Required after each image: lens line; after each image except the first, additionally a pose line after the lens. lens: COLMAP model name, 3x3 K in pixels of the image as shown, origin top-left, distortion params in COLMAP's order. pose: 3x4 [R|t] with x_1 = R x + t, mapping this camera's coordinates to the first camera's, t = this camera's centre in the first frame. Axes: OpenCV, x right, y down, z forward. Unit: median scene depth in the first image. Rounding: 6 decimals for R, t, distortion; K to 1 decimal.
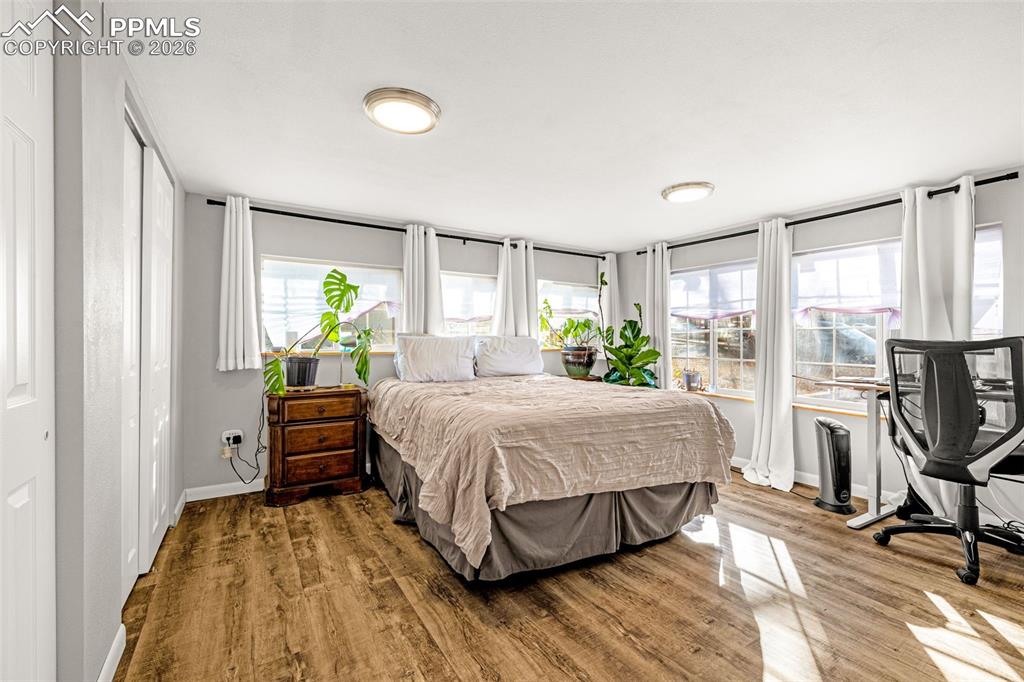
lens RADIAL K [[439.5, 0, 511.5], [0, 439.5, 341.0], [0, 0, 1]] dist [0.004864, 0.000239]
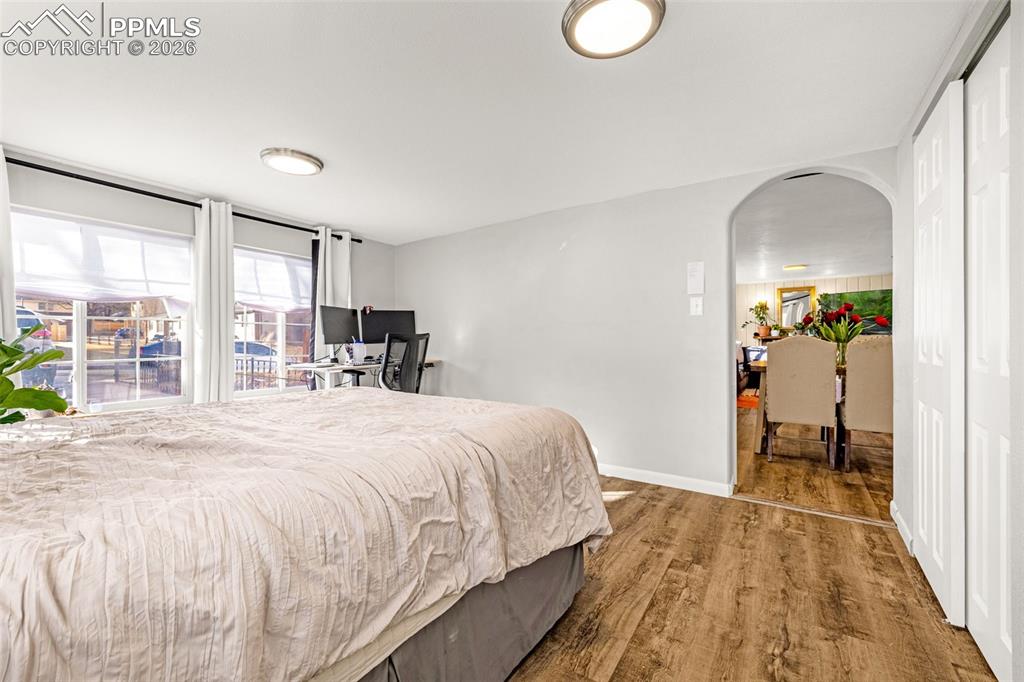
lens RADIAL K [[430.2, 0, 512.1], [0, 430.2, 337.7], [0, 0, 1]] dist [0.000957, 0.000058]
pose [[-0.433246, 0.000350, 0.901275, -0.894230], [0.001432, 0.999999, 0.000301, 0.014101], [-0.901274, 0.001421, -0.433246, 1.592563]]
